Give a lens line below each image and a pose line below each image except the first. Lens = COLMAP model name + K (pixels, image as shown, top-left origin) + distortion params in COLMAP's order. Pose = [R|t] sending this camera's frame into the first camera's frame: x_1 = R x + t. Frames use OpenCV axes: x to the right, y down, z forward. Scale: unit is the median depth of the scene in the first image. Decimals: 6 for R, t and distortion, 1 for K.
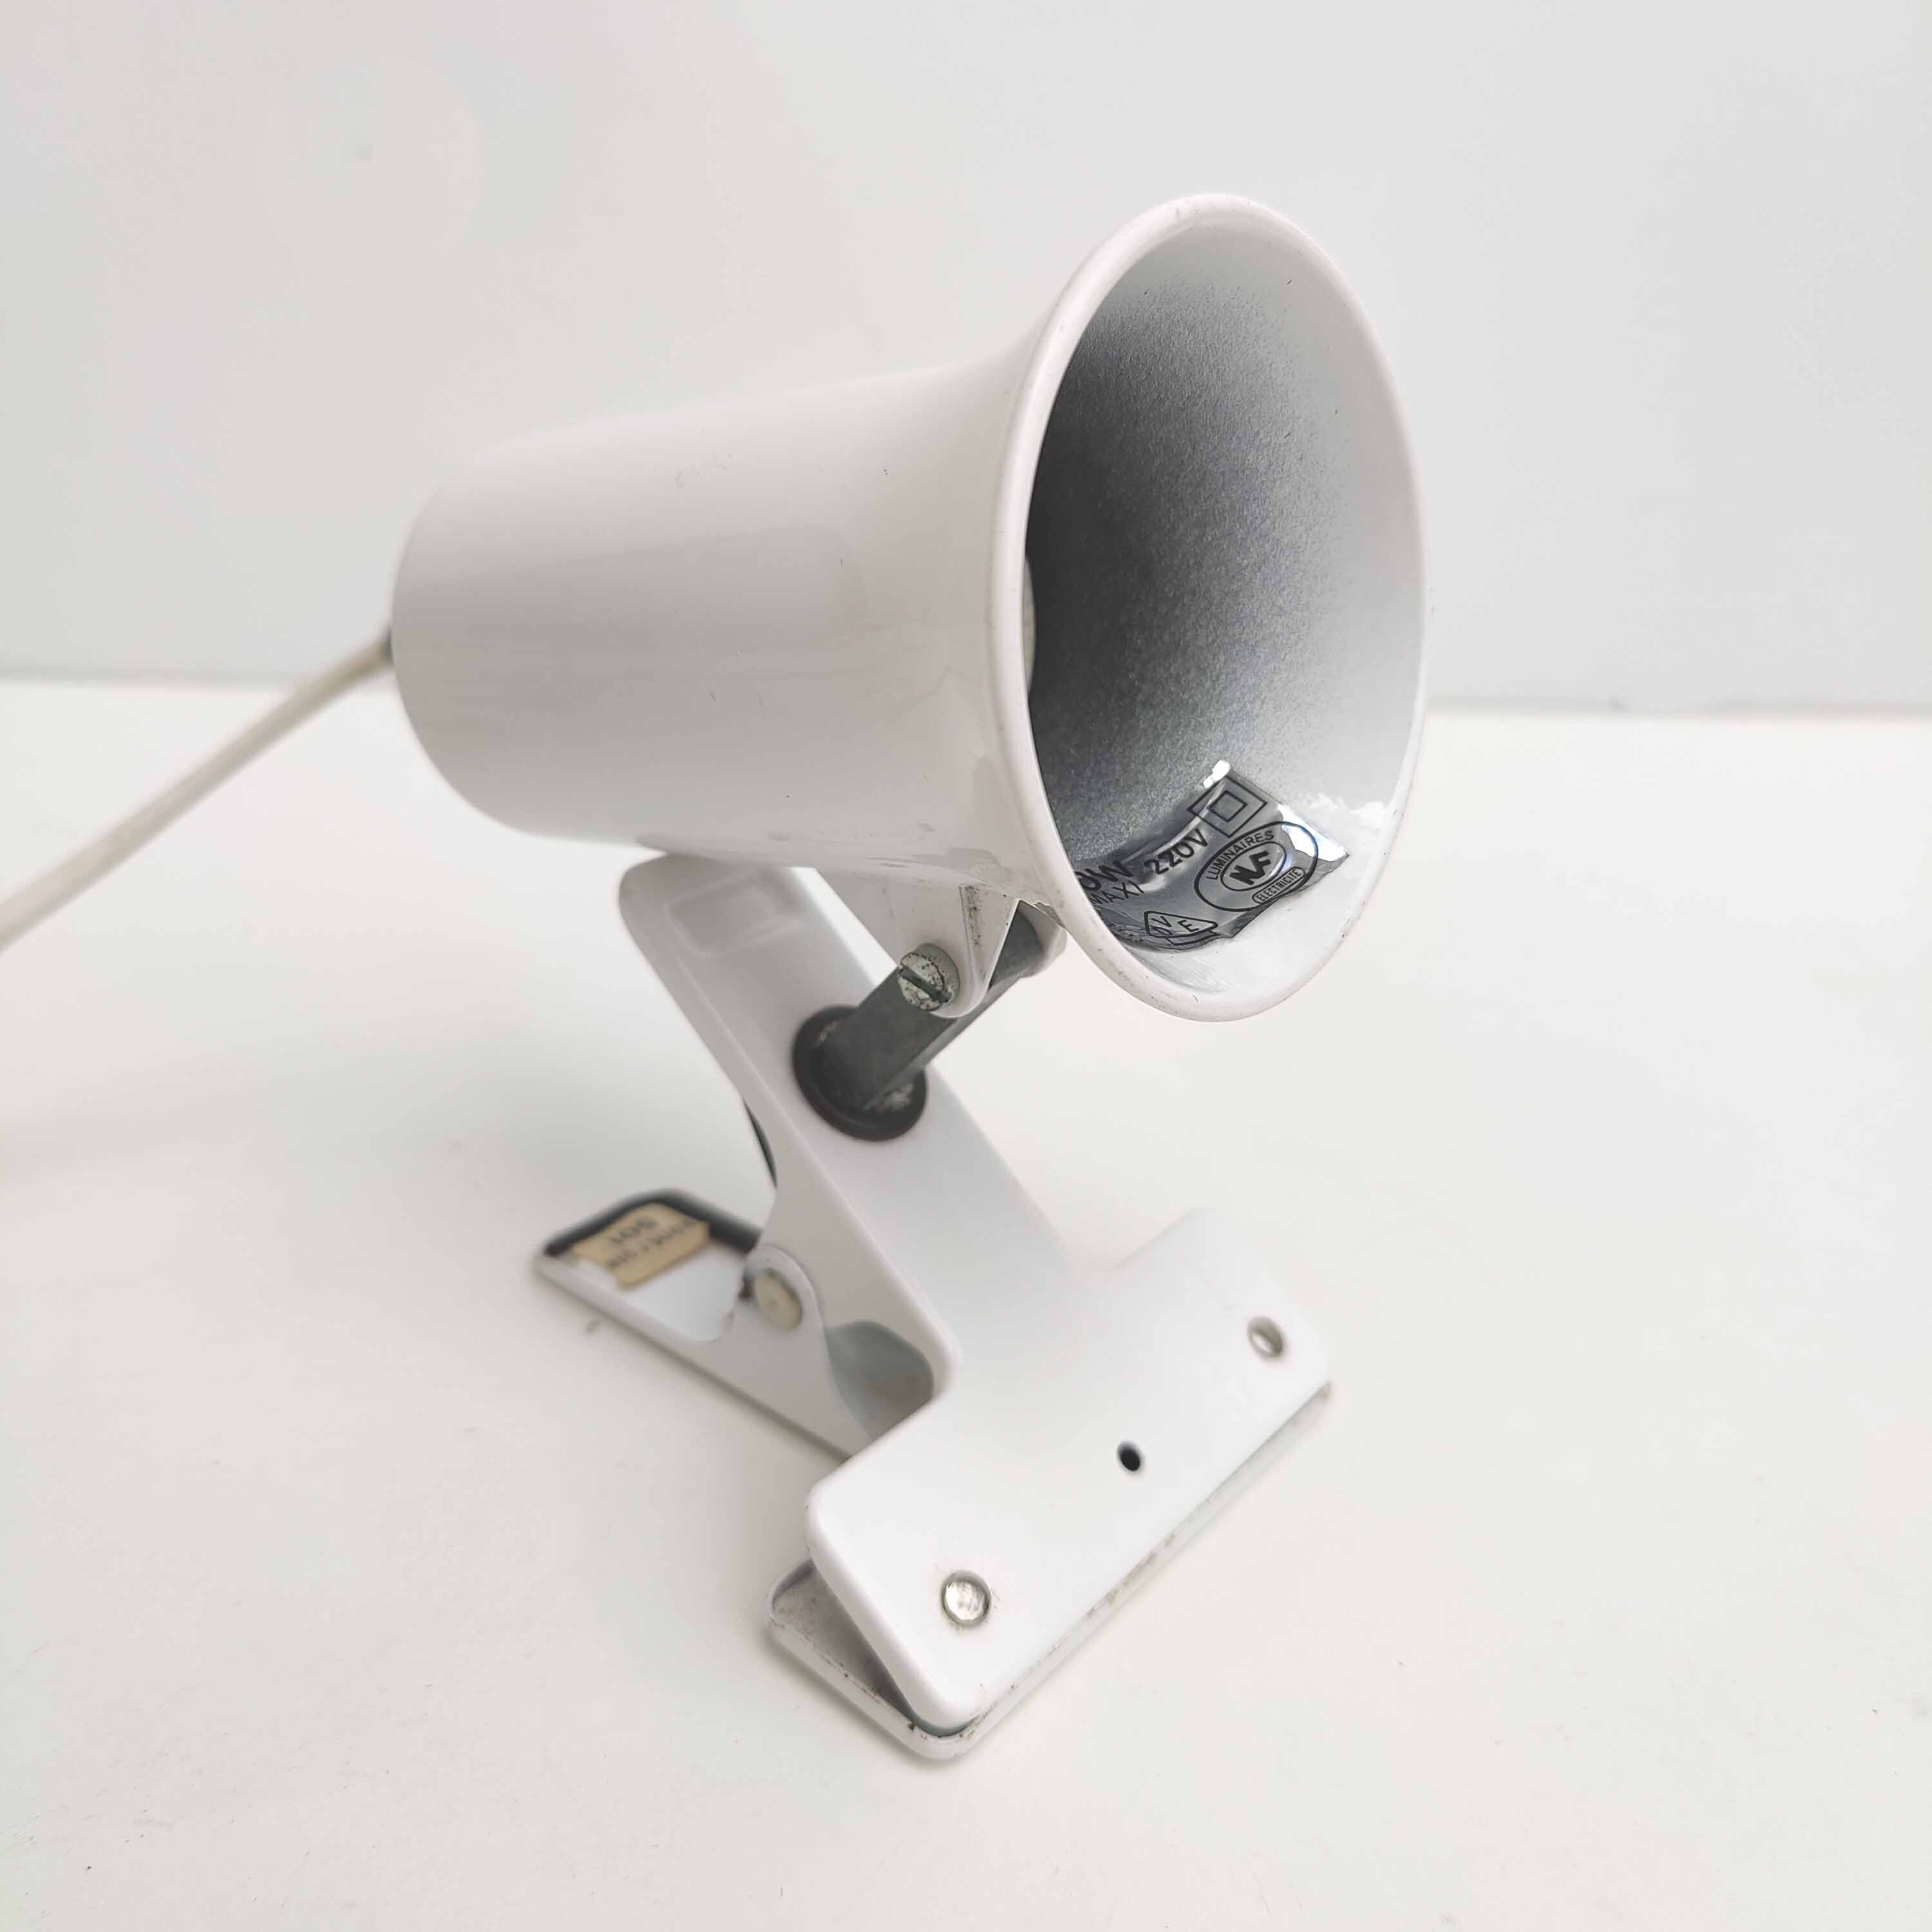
lens RADIAL K [[1746.1, 0, 966.0], [0, 1746.1, 966.0], [0, 0, 1]] dist [-0.096341, 0.000149]
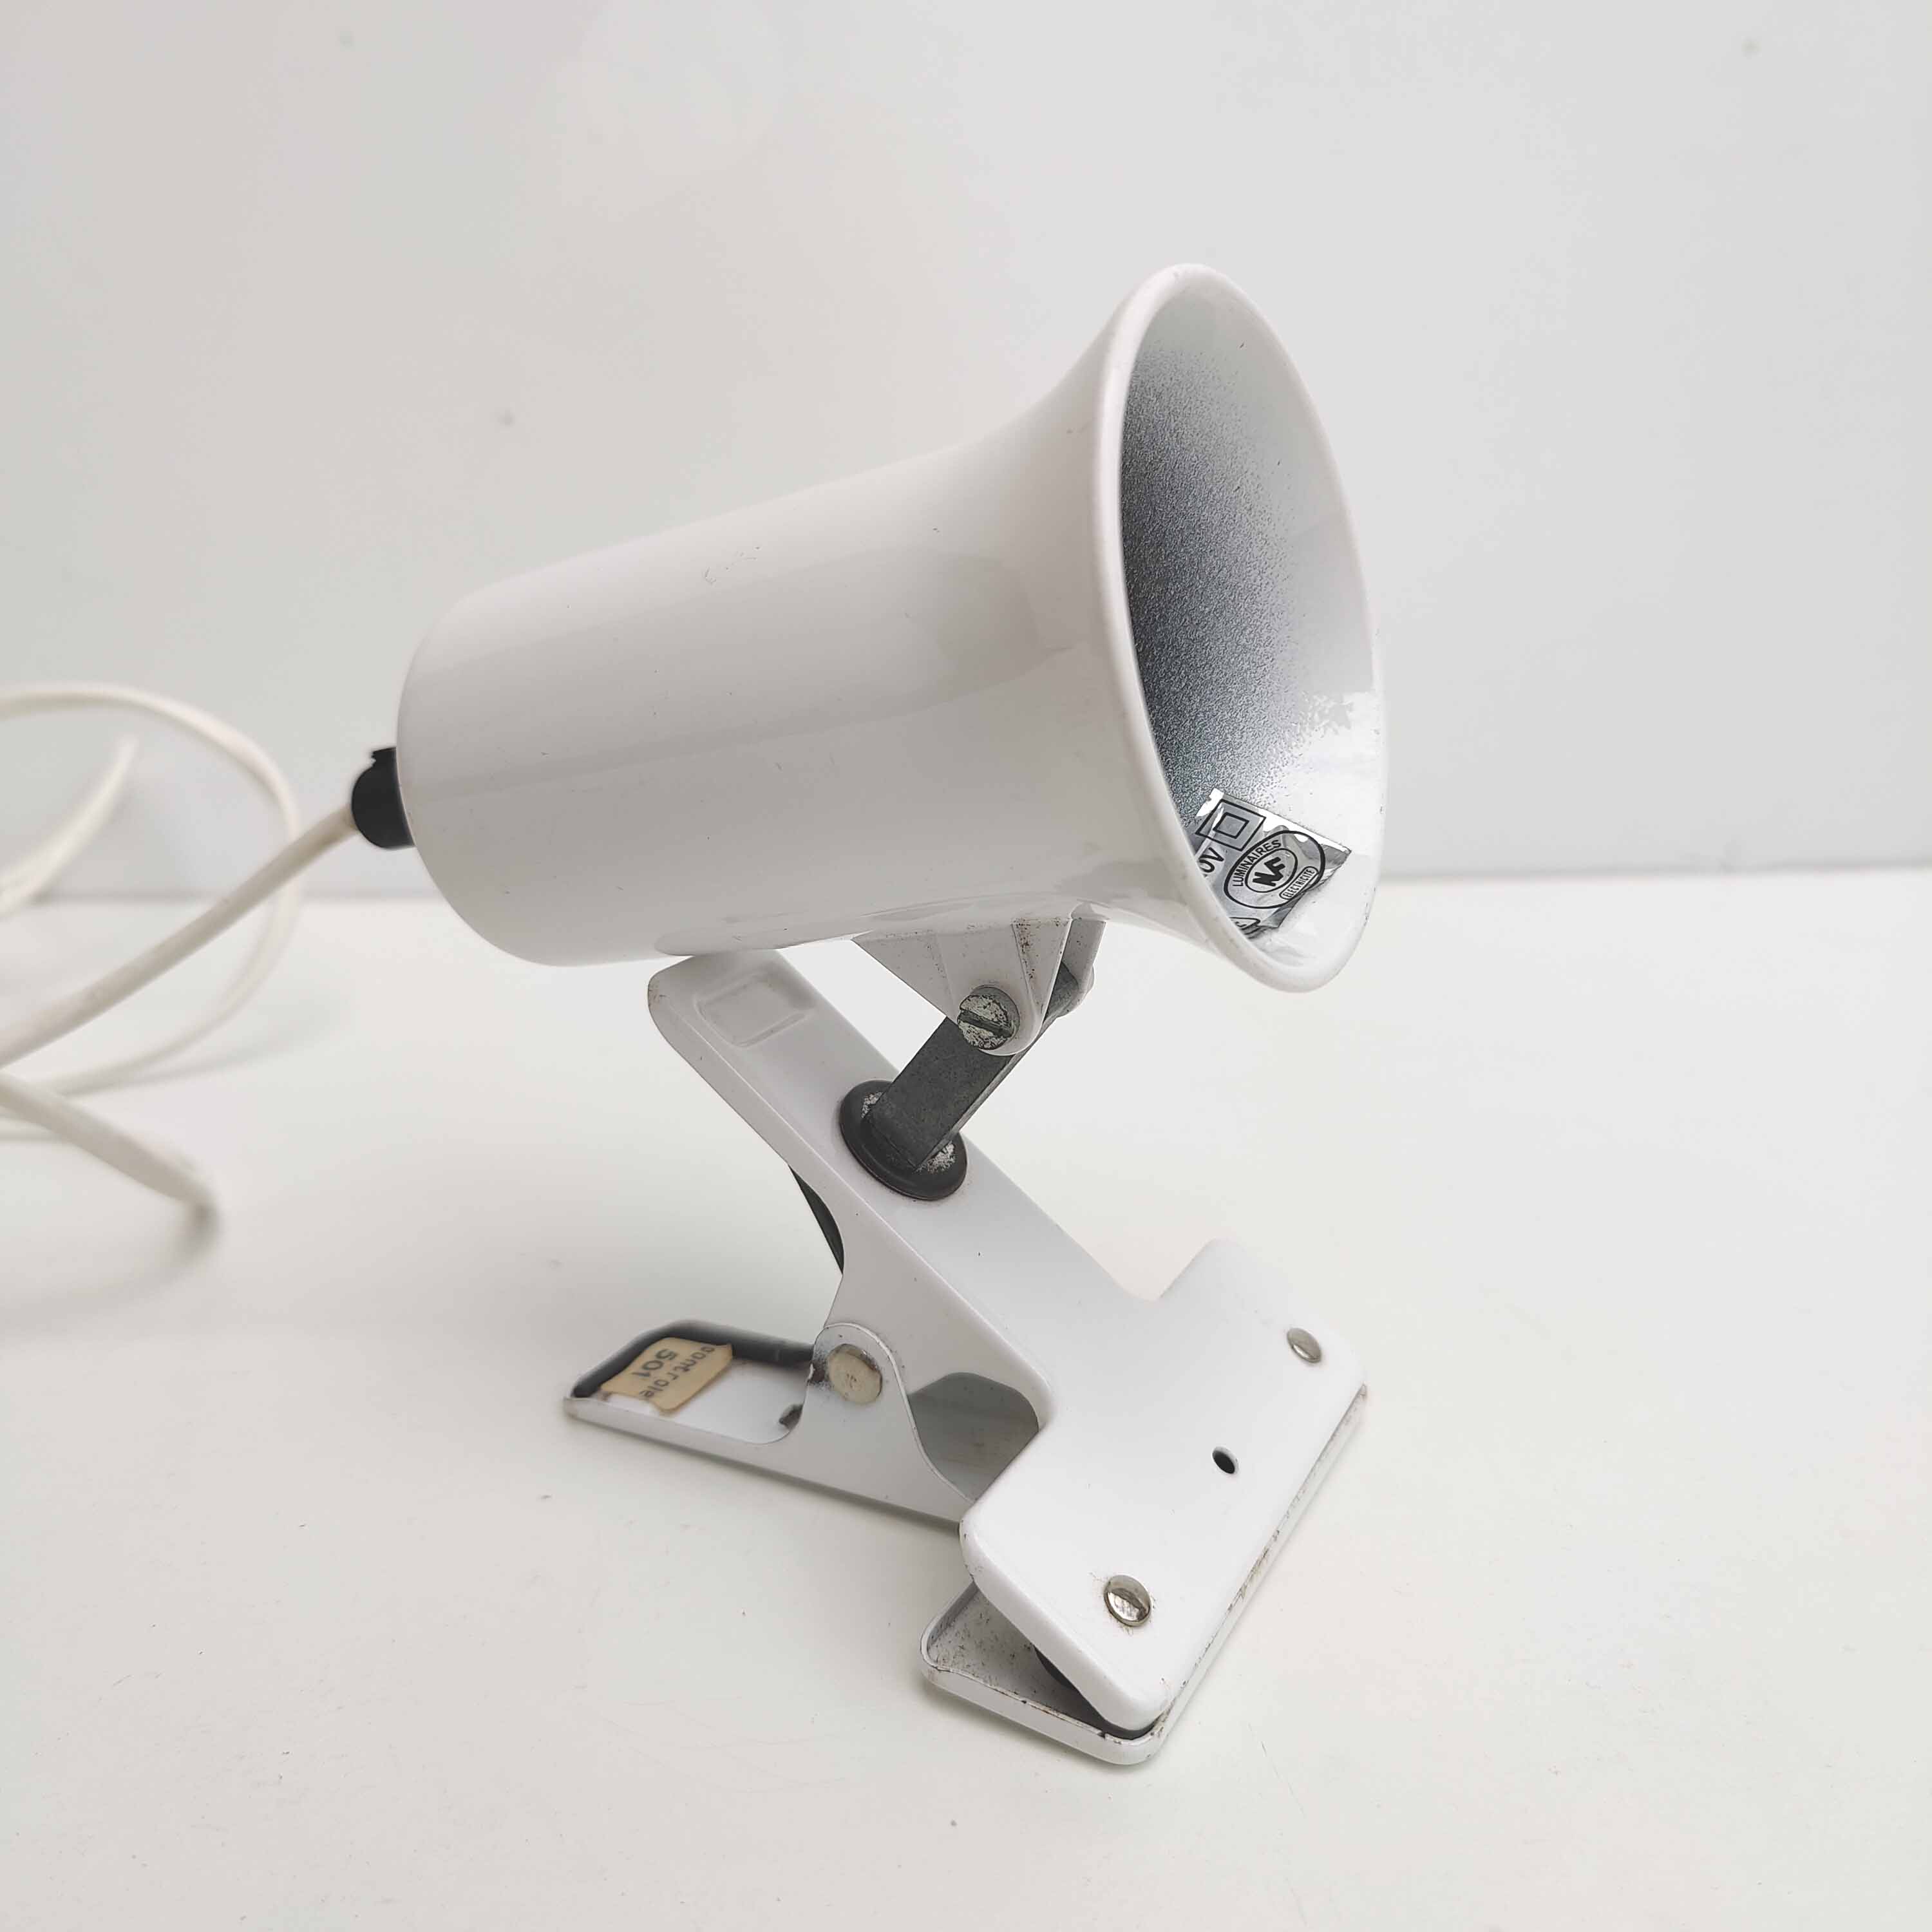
lens RADIAL K [[1746.1, 0, 966.0], [0, 1746.1, 966.0], [0, 0, 1]] dist [-0.096341, 0.000149]
pose [[0.980060, -0.134117, 0.146611, -0.184046], [0.150706, 0.982599, -0.108571, 0.088042], [-0.129499, 0.128502, 0.983218, -0.040233]]
